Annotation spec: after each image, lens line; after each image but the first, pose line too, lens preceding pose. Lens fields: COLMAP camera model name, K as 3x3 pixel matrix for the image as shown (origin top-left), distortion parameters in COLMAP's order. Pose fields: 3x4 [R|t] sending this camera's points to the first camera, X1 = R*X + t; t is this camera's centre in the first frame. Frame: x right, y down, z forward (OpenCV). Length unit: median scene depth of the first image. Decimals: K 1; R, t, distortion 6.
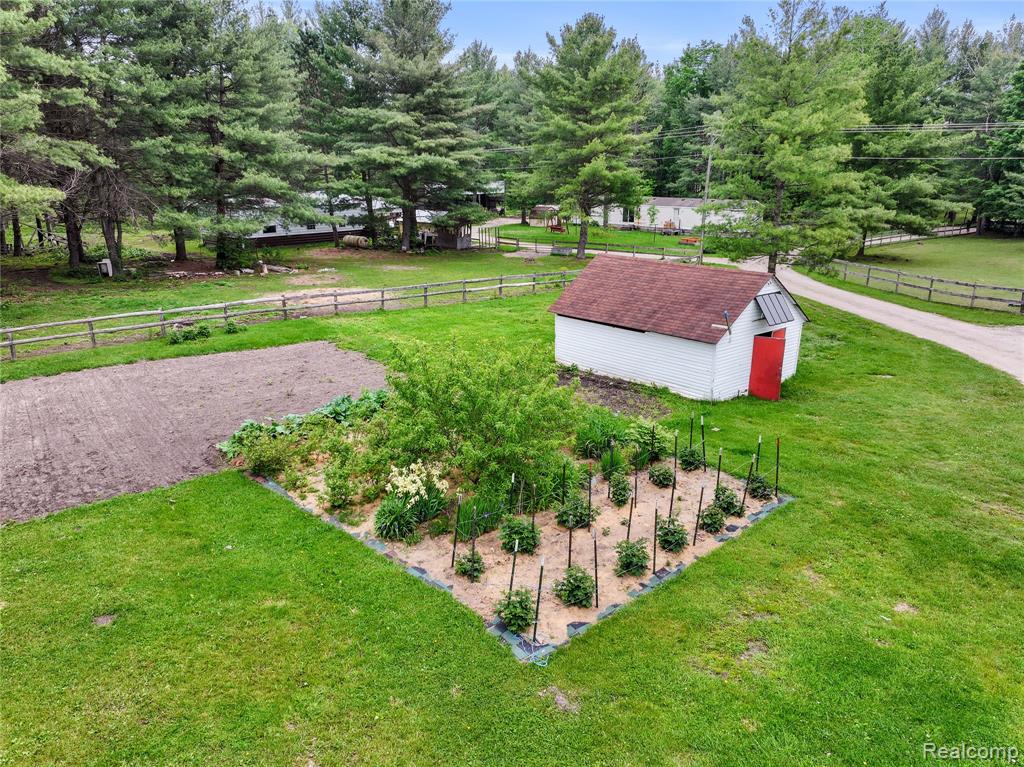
lens RADIAL K [[719.0, 0, 512.0], [0, 719.0, 383.5], [0, 0, 1]] dist [0.008865, -0.000421]
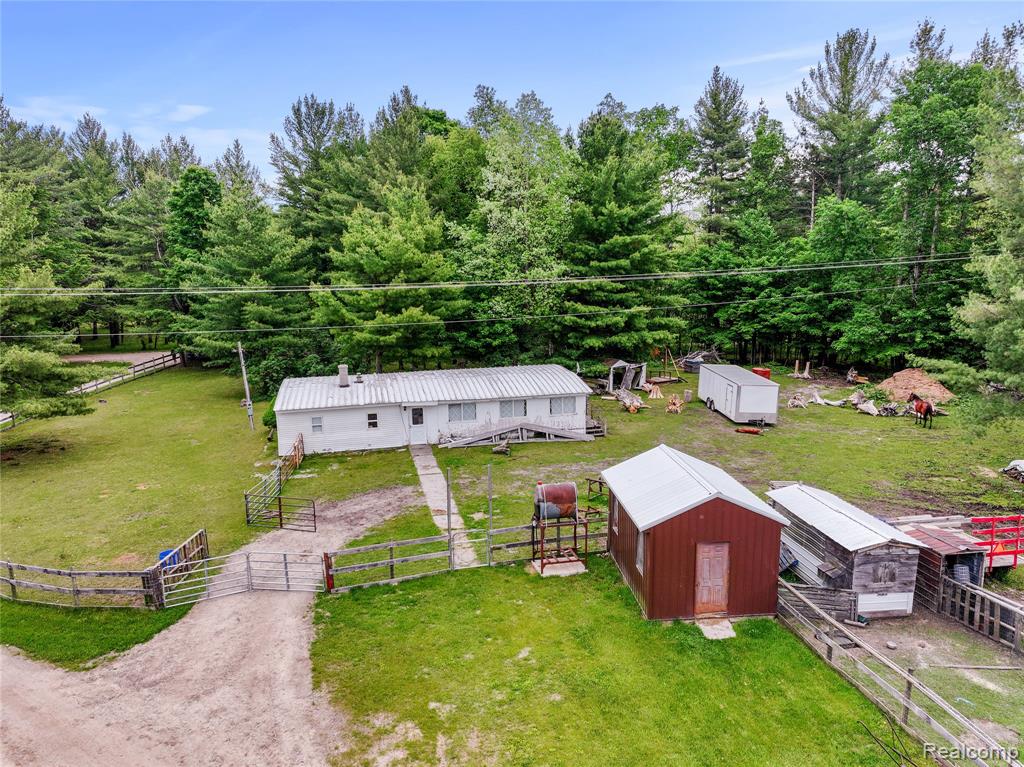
lens RADIAL K [[719.0, 0, 512.0], [0, 719.0, 383.5], [0, 0, 1]] dist [0.008865, -0.000421]
pose [[0.591780, -0.144492, 0.793044, 0.224197], [0.240398, 0.970671, -0.002533, -0.110496], [-0.769419, 0.192145, 0.609159, 0.178430]]
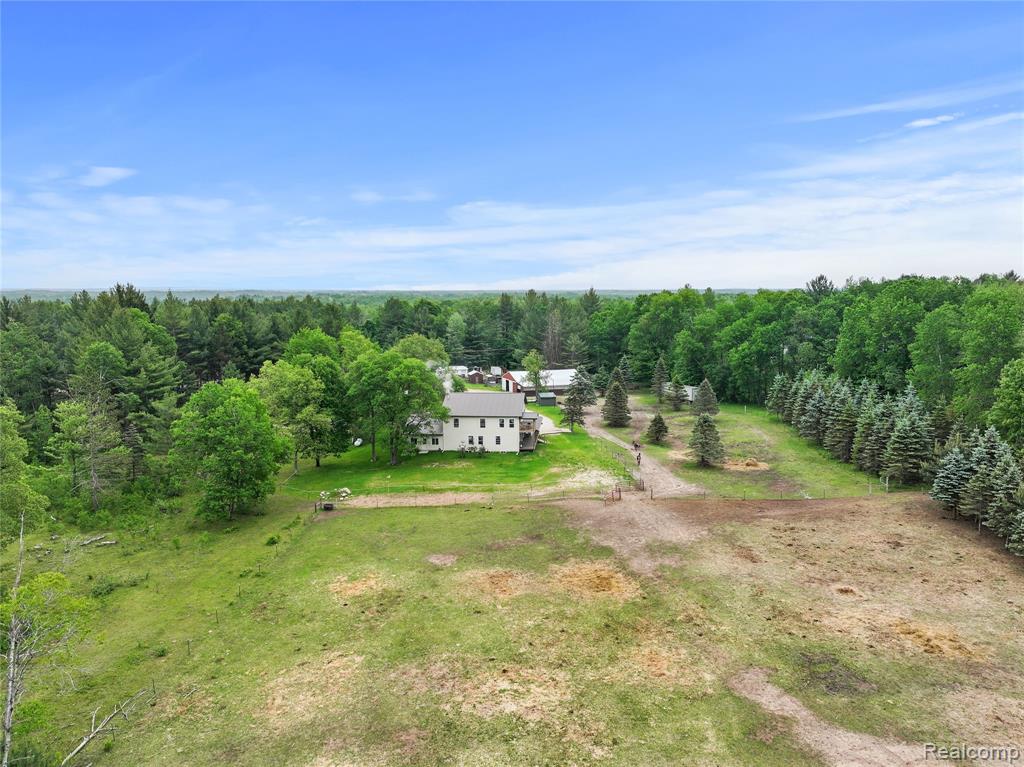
lens RADIAL K [[719.0, 0, 512.0], [0, 719.0, 383.5], [0, 0, 1]] dist [0.008865, -0.000421]
pose [[0.476016, -0.095046, 0.874285, -3.078912], [0.254800, 0.966407, -0.033668, 0.236303], [-0.841716, 0.238795, 0.484243, -1.896884]]
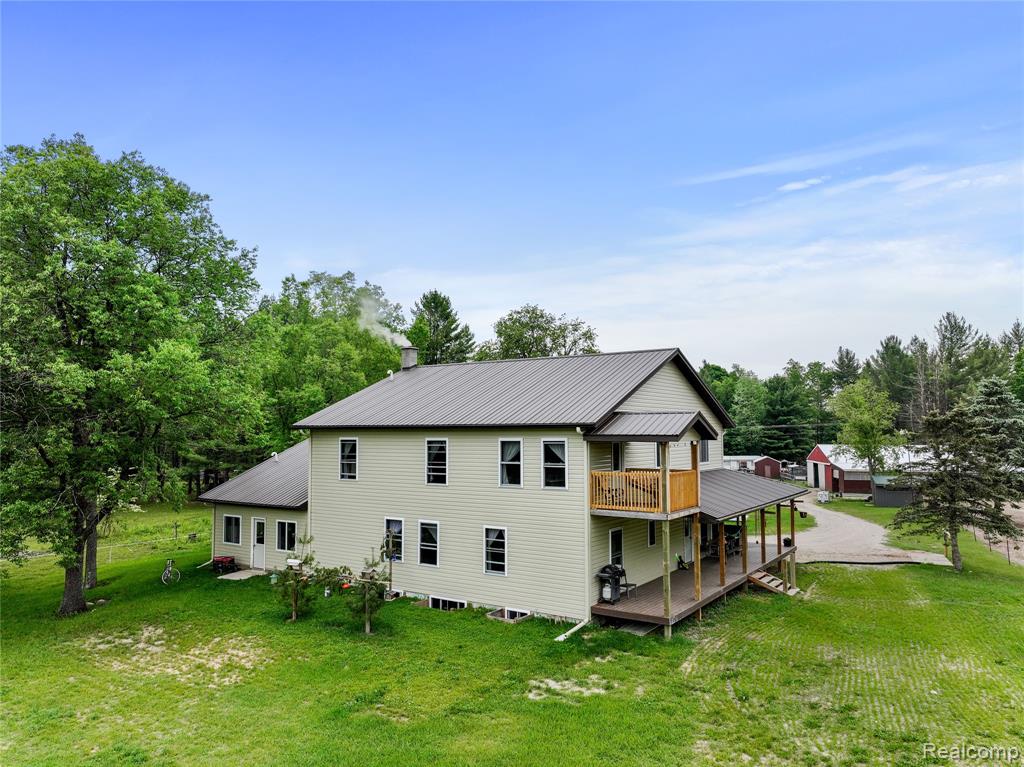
lens RADIAL K [[719.0, 0, 512.0], [0, 719.0, 383.5], [0, 0, 1]] dist [0.008865, -0.000421]
pose [[0.839163, 0.052371, 0.541353, -1.381989], [0.147329, 0.936250, -0.318951, 0.369287], [-0.523545, 0.347409, 0.777951, -1.116441]]
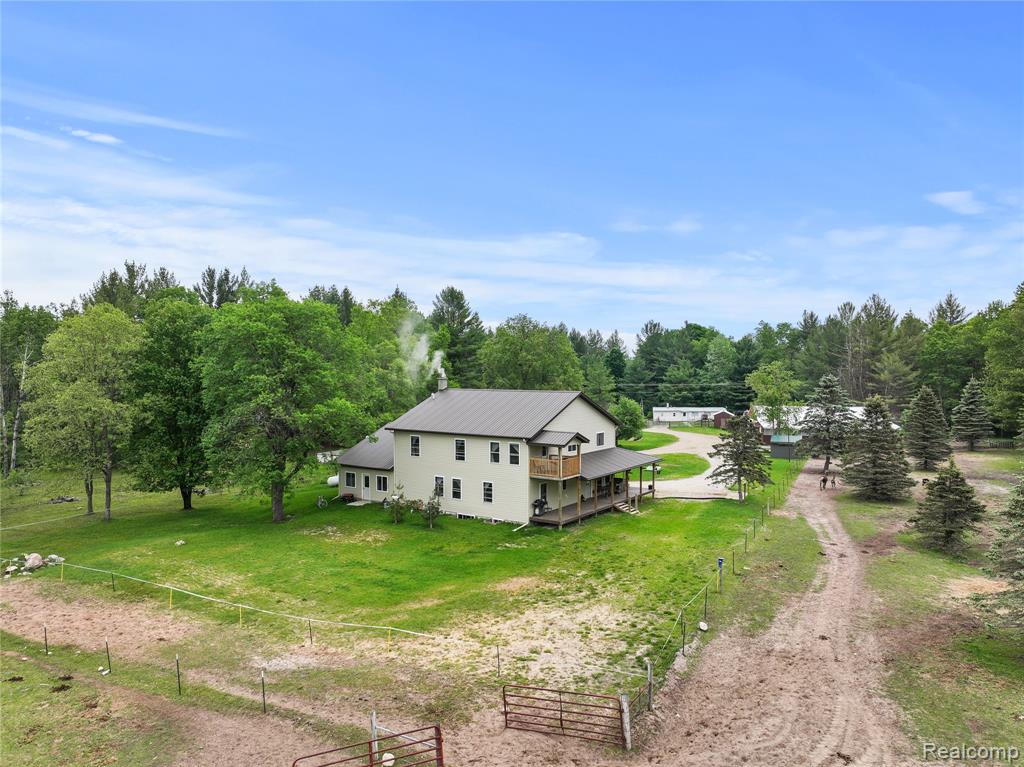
lens RADIAL K [[719.0, 0, 512.0], [0, 719.0, 383.5], [0, 0, 1]] dist [0.008865, -0.000421]
pose [[0.848066, 0.003814, 0.529877, -1.629393], [0.142132, 0.961693, -0.234405, 0.412763], [-0.510473, 0.274103, 0.815037, -1.573304]]
